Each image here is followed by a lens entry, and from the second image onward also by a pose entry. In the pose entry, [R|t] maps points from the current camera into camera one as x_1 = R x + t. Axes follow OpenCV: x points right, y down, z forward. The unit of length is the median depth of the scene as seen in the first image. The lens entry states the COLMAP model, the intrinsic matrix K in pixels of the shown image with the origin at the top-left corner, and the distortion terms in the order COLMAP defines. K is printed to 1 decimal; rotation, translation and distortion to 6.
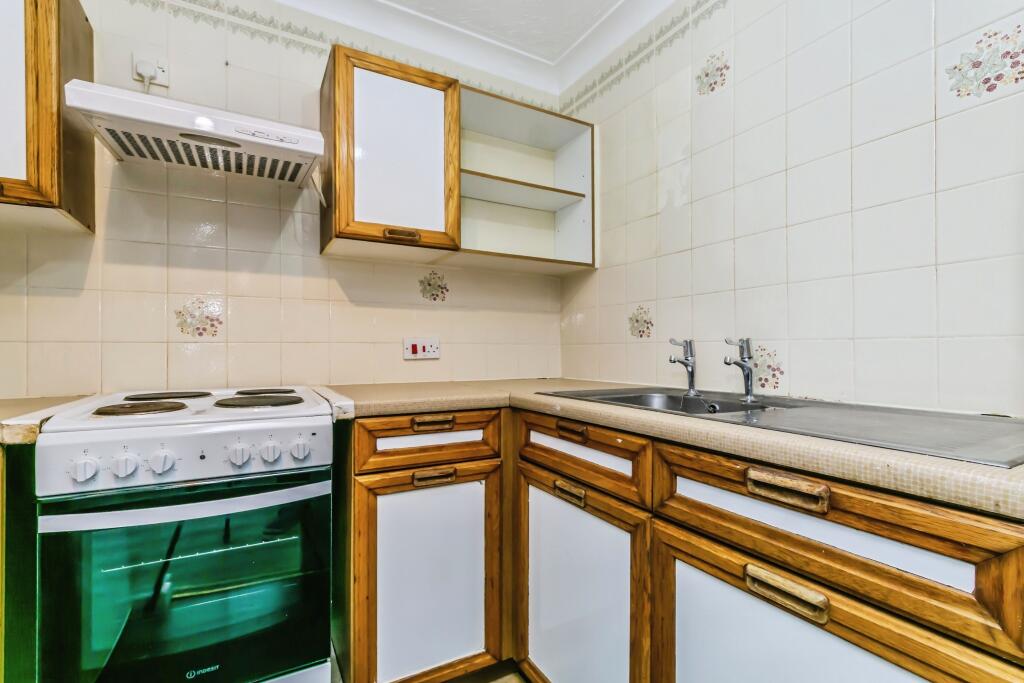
lens RADIAL K [[461.6, 0, 539.9], [0, 461.6, 345.7], [0, 0, 1]] dist [0.000272, 0.000621]
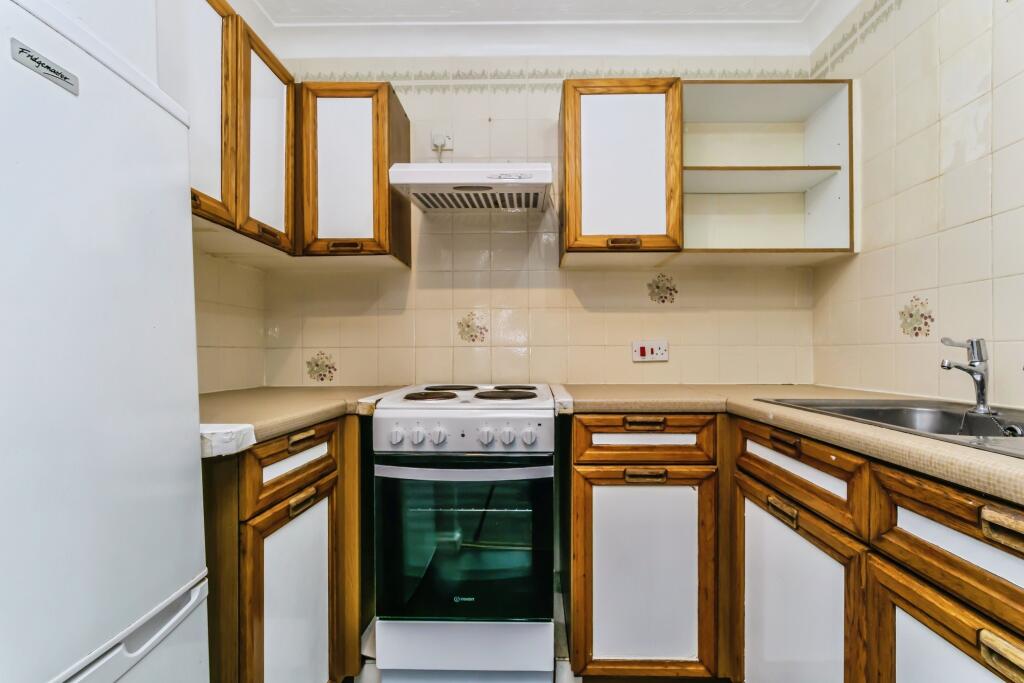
lens RADIAL K [[478.4, 0, 542.0], [0, 478.4, 349.5], [0, 0, 1]] dist [-0.000347, 0.000237]
pose [[0.859485, -0.004272, -0.511143, 0.115536], [0.006640, 0.999974, 0.002809, -0.002549], [0.511118, -0.005809, 0.859491, -0.035007]]
